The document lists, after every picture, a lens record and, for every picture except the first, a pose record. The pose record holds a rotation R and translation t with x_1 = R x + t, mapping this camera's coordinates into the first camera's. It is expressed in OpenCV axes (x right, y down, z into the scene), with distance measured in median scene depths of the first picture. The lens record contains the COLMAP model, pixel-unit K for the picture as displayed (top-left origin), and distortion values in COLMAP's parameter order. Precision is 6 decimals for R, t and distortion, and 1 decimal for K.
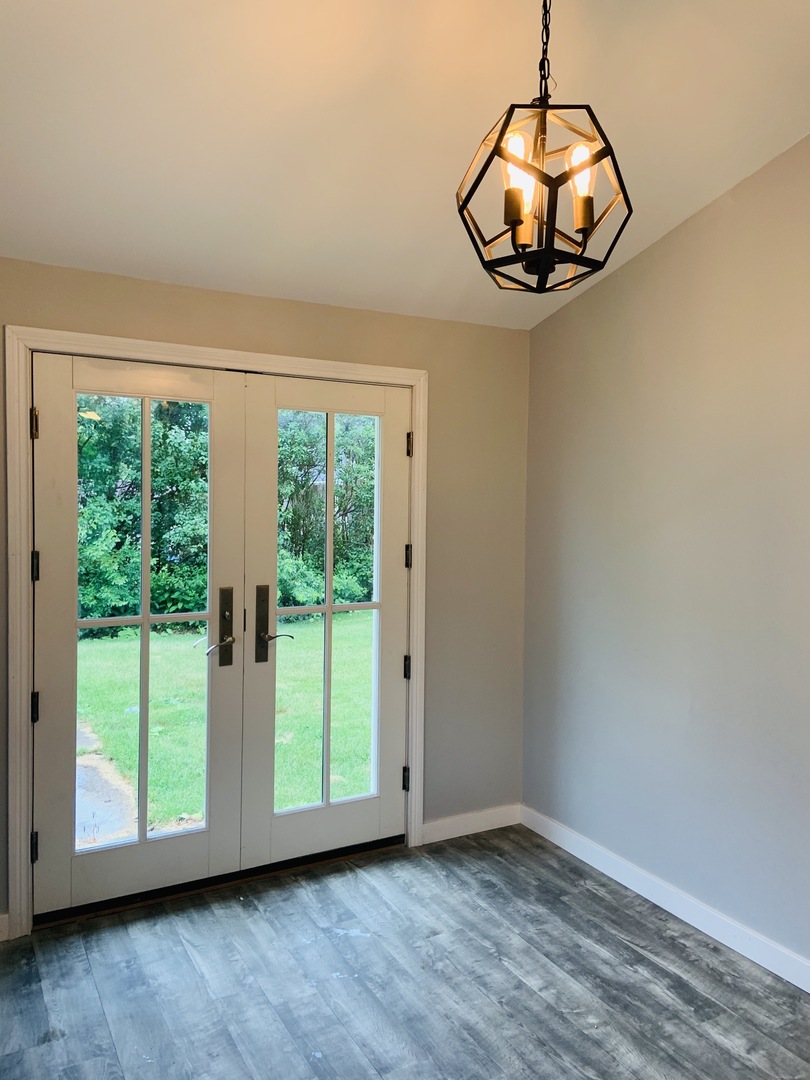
lens RADIAL K [[815.9, 0, 403.4], [0, 815.9, 505.2], [0, 0, 1]] dist [0.089675, -0.095184]
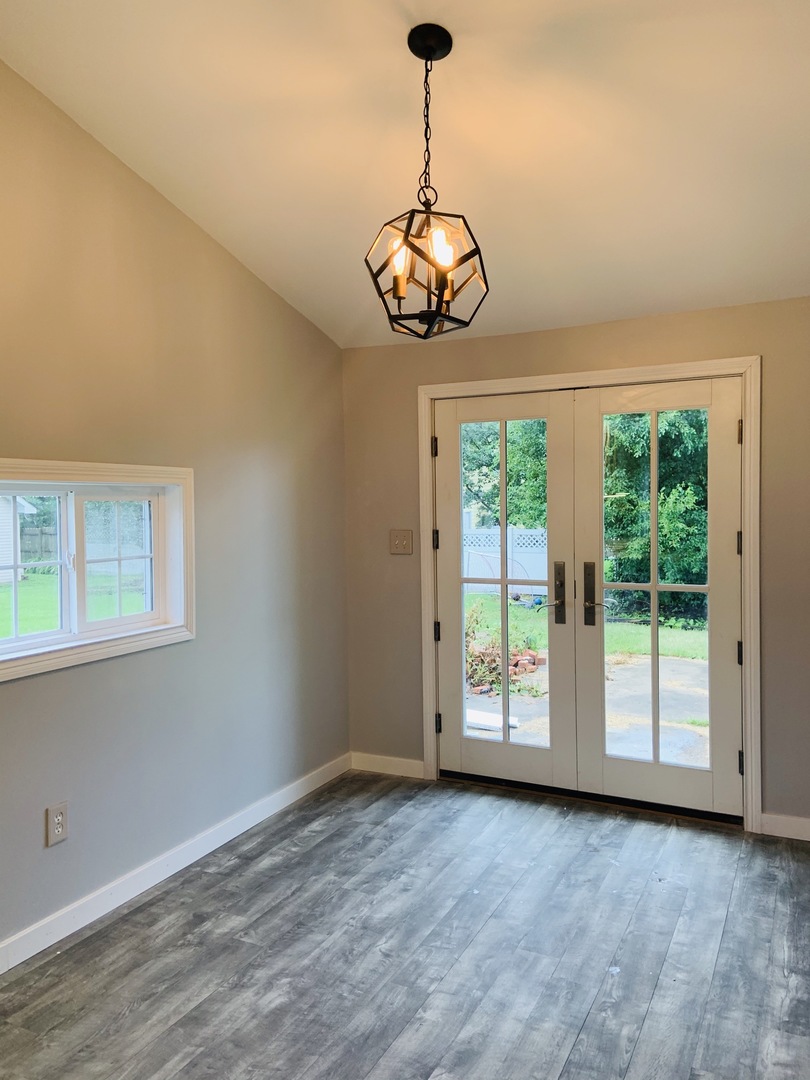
lens RADIAL K [[815.9, 0, 417.5], [0, 815.9, 503.4], [0, 0, 1]] dist [0.089675, -0.095184]
pose [[0.572357, -0.018555, -0.819794, 0.772933], [0.011736, 0.999827, -0.014436, 0.028273], [0.819920, -0.001358, 0.572476, 0.107913]]
